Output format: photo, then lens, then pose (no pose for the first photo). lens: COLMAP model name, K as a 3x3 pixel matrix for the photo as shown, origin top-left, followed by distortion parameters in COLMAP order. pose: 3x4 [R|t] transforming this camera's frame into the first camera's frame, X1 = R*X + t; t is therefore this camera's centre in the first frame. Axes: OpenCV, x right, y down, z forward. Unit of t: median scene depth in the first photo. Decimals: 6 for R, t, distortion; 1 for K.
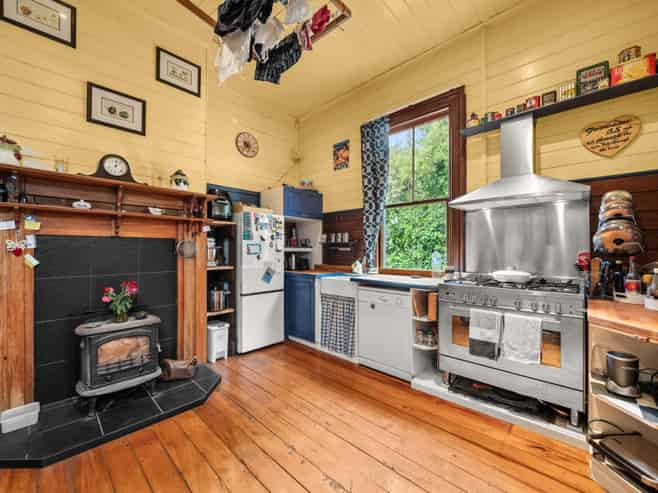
lens RADIAL K [[274.2, 0, 331.7], [0, 274.2, 251.0], [0, 0, 1]] dist [-0.000078, -0.000047]
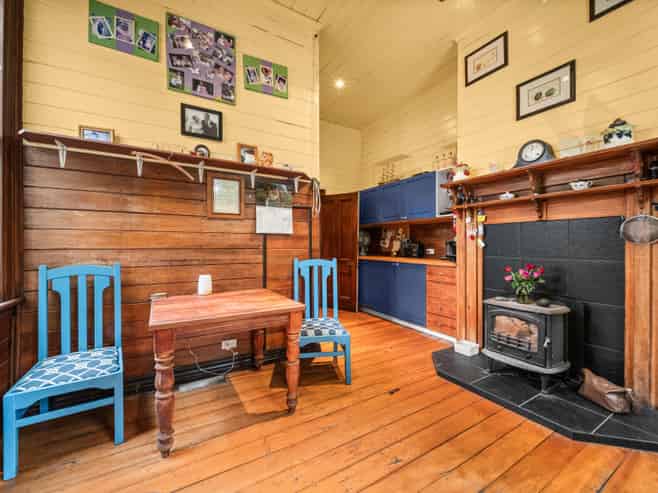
lens RADIAL K [[274.2, 0, 330.7], [0, 274.2, 243.9], [0, 0, 1]] dist [-0.000078, -0.000047]
pose [[-0.271327, -0.001333, -0.962486, 0.417639], [0.006499, 0.999974, -0.003218, 0.033992], [0.962465, -0.007129, -0.271311, 0.583237]]
